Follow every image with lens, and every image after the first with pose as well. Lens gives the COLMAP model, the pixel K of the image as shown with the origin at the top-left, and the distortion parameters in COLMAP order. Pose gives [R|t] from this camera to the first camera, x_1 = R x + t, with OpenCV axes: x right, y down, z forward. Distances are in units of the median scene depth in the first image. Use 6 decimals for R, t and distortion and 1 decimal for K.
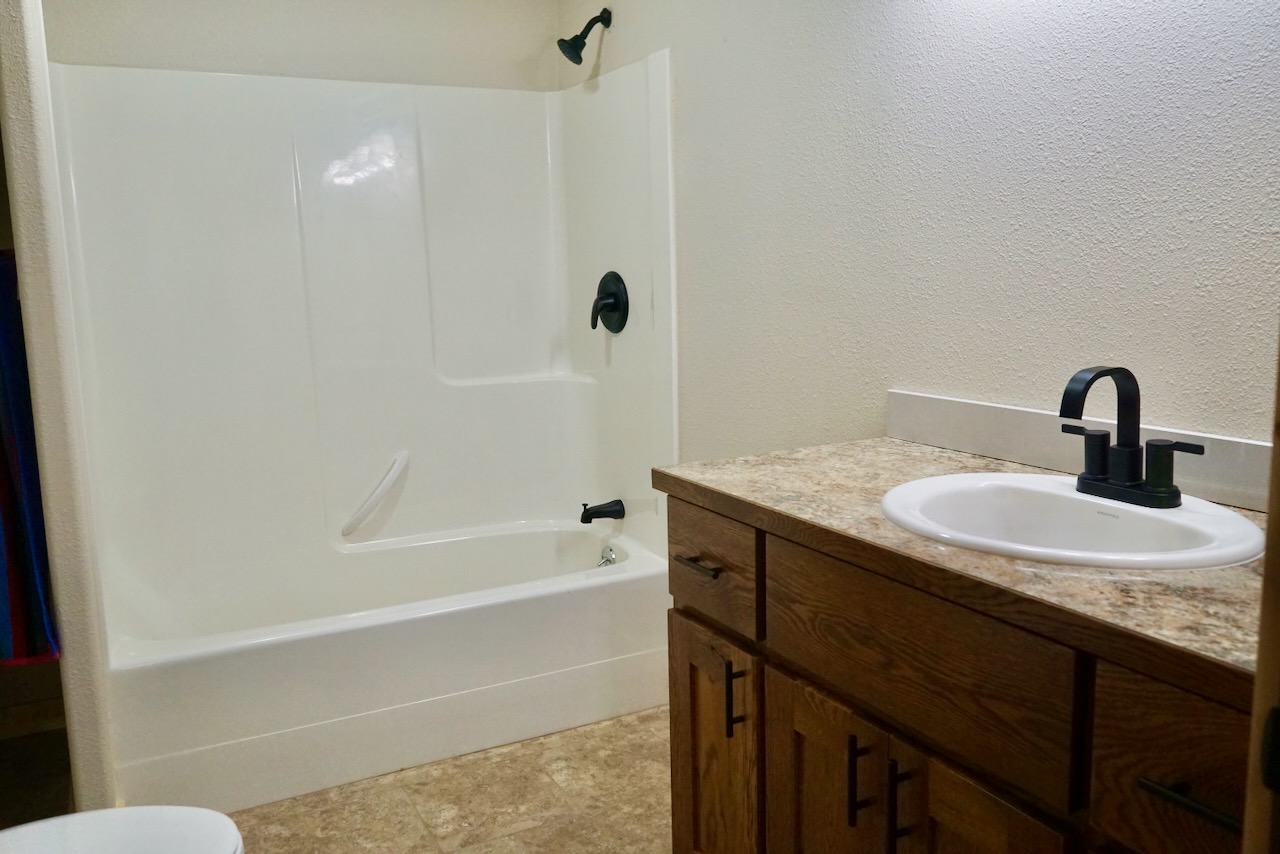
lens RADIAL K [[1041.3, 0, 635.2], [0, 1041.3, 421.9], [0, 0, 1]] dist [-0.001194, 0.007457]
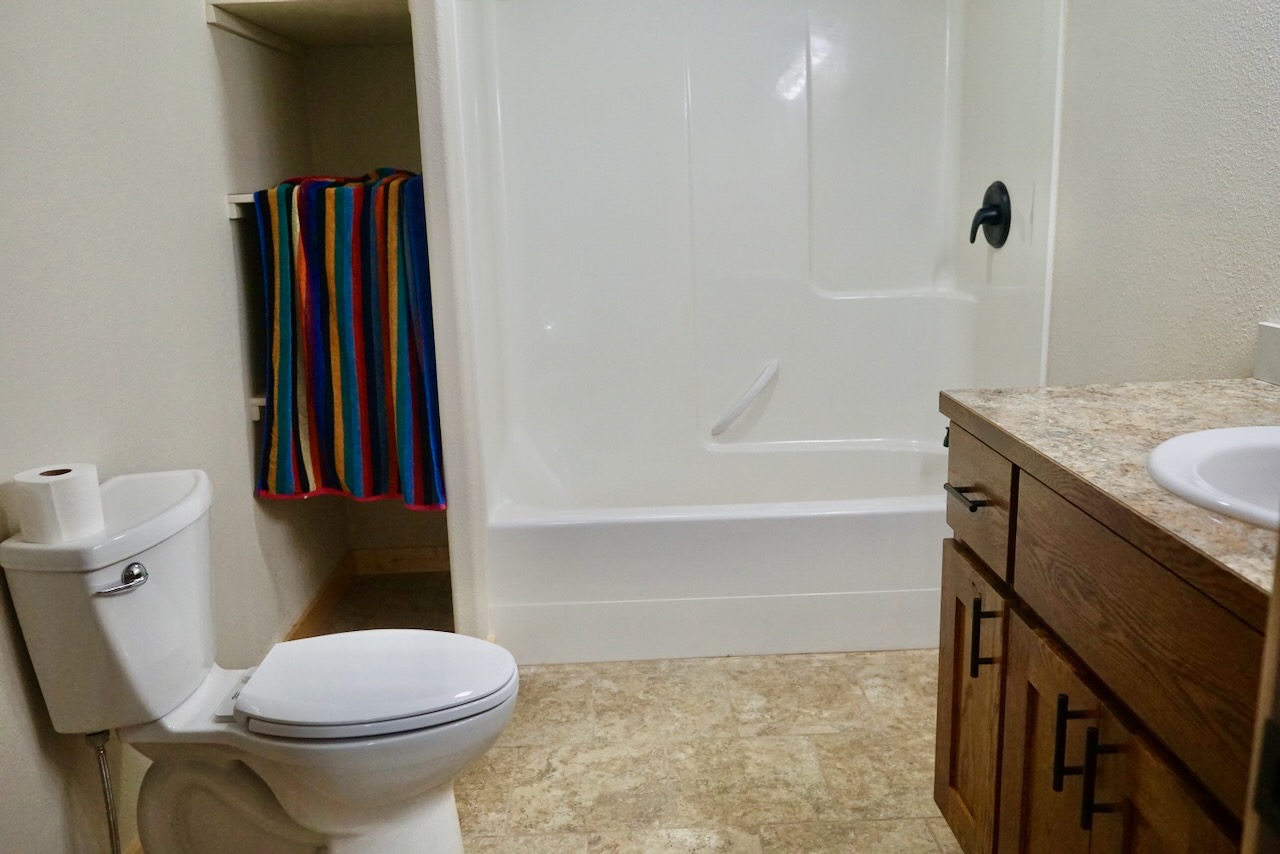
lens RADIAL K [[1041.3, 0, 635.2], [0, 1041.3, 421.9], [0, 0, 1]] dist [-0.001194, 0.007457]
pose [[0.896094, 0.093444, -0.433917, 0.151695], [-0.057101, 0.993734, 0.096082, -0.002691], [0.440176, -0.061321, 0.895815, 0.016964]]
